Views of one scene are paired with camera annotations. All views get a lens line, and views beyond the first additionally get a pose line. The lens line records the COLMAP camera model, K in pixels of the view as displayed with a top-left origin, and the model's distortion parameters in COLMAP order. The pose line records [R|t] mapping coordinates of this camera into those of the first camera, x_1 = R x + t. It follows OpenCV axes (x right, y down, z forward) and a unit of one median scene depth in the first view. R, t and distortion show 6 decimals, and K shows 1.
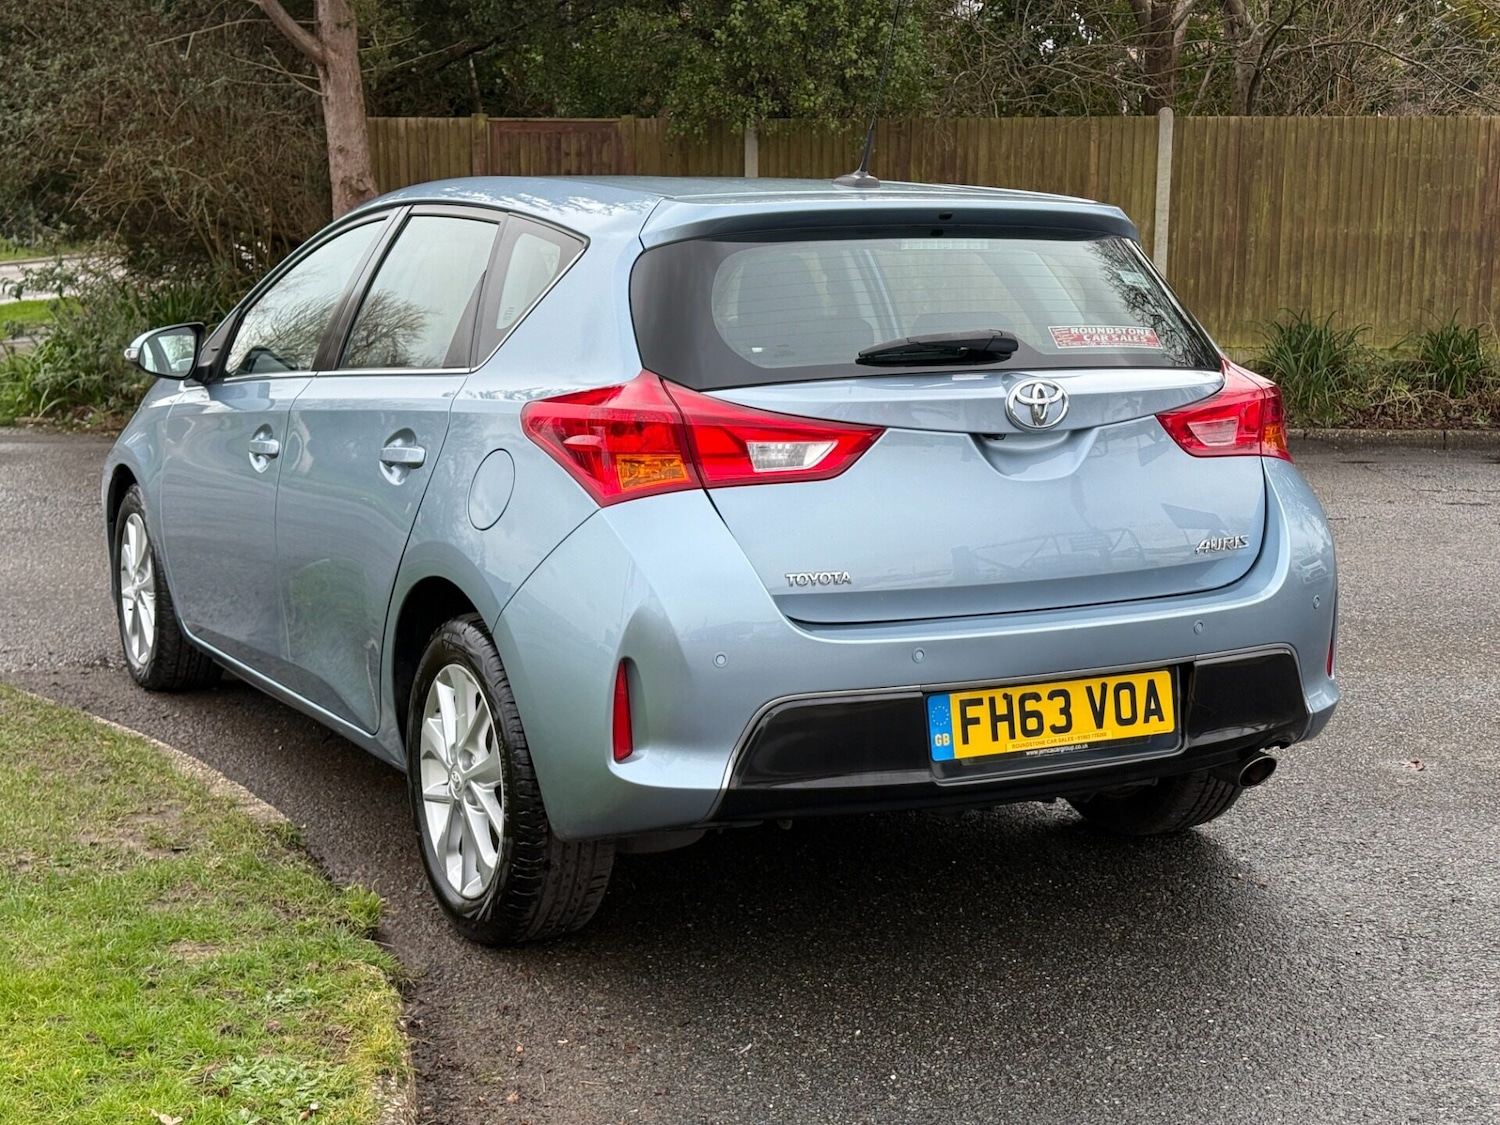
lens RADIAL K [[2144.6, 0, 750.4], [0, 2144.6, 556.4], [0, 0, 1]] dist [0.136804, 0.000000]
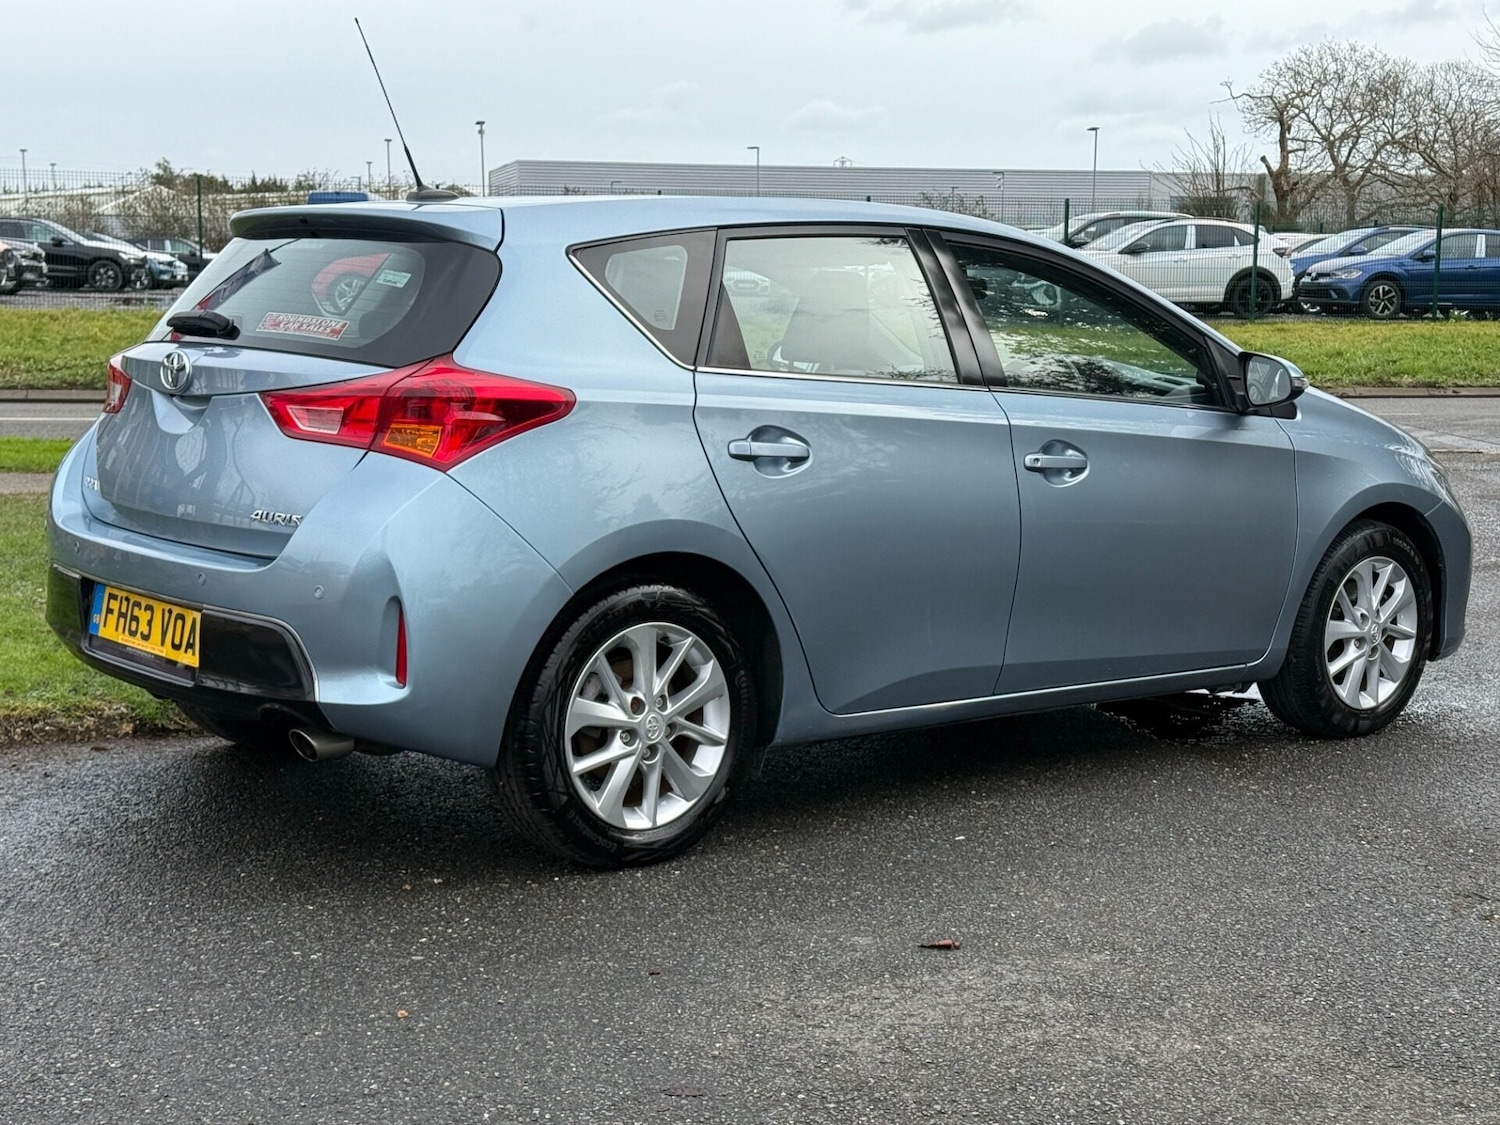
lens RADIAL K [[2144.6, 0, 756.6], [0, 2144.6, 549.6], [0, 0, 1]] dist [0.136804, 0.000000]
pose [[0.218142, 0.122392, -0.968212, 1.394538], [-0.164260, 0.982556, 0.087197, -0.131064], [0.961994, 0.140017, 0.234441, 1.036621]]
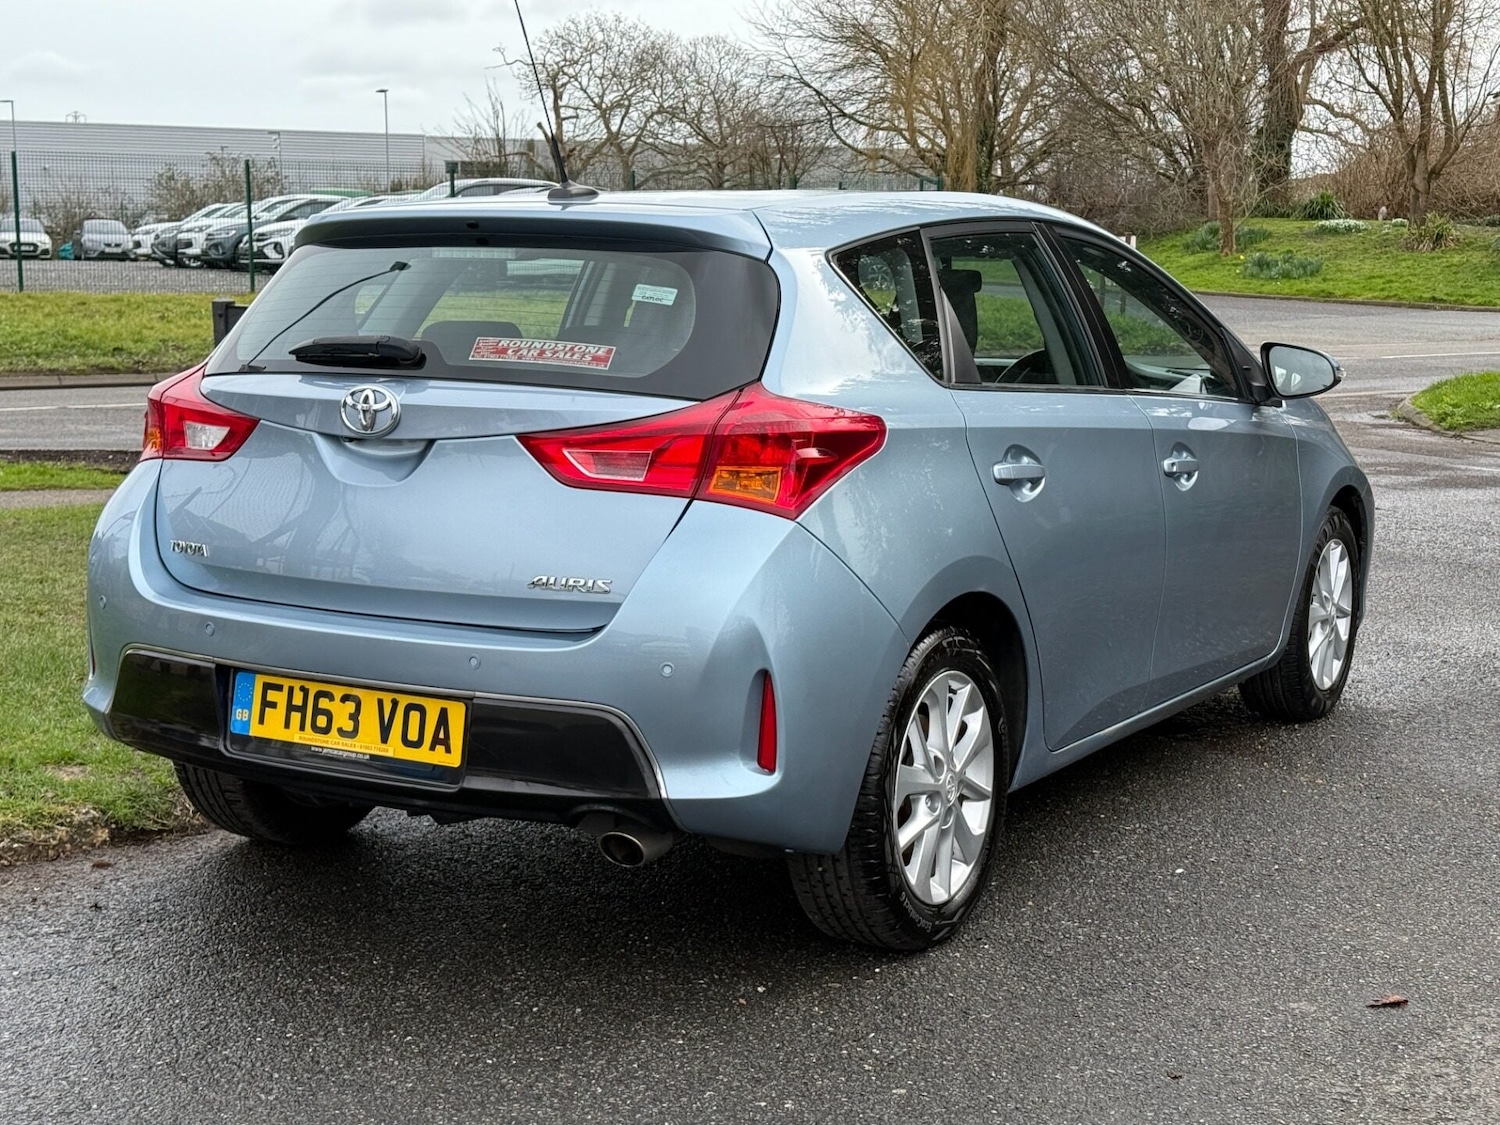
lens RADIAL K [[2144.6, 0, 751.3], [0, 2144.6, 554.7], [0, 0, 1]] dist [0.136804, 0.000000]
pose [[0.528531, 0.118076, -0.840662, 1.077126], [-0.131284, 0.989735, 0.056475, -0.083681], [0.838701, 0.080517, 0.538607, 0.609035]]
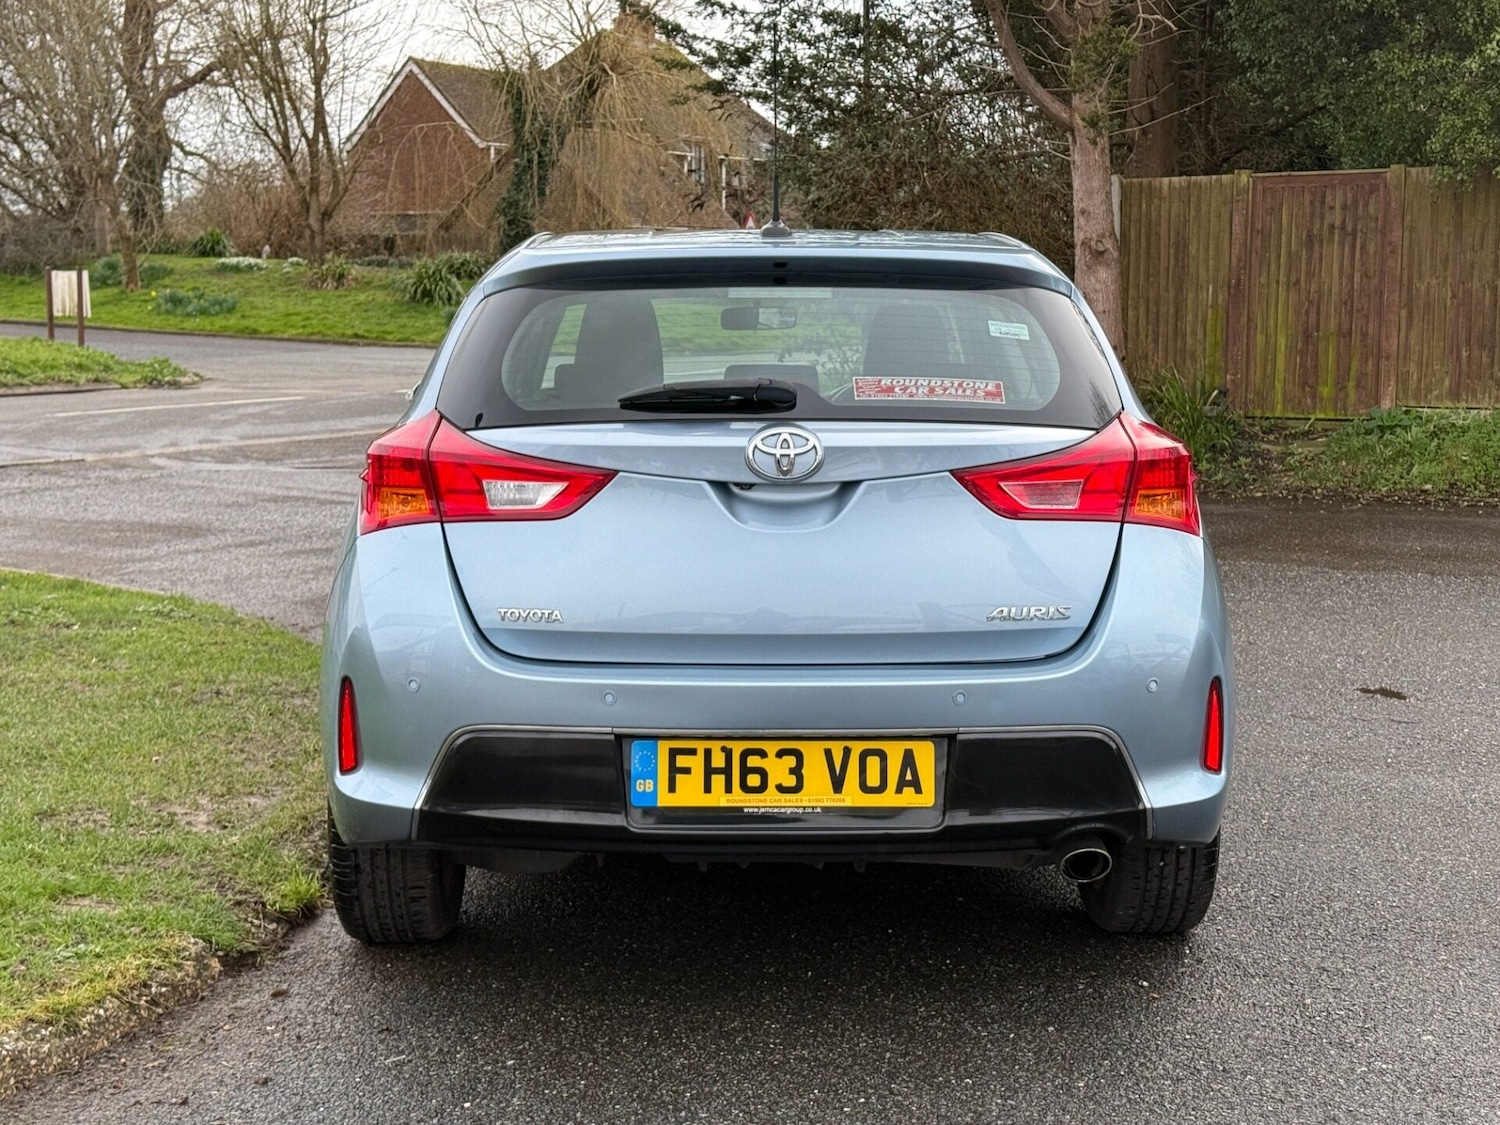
lens RADIAL K [[2144.6, 0, 758.7], [0, 2144.6, 566.4], [0, 0, 1]] dist [0.136804, 0.000000]
pose [[0.889446, 0.054371, -0.453795, 0.565391], [-0.065352, 0.997826, -0.008538, -0.010871], [0.452344, 0.037250, 0.891065, 0.126788]]
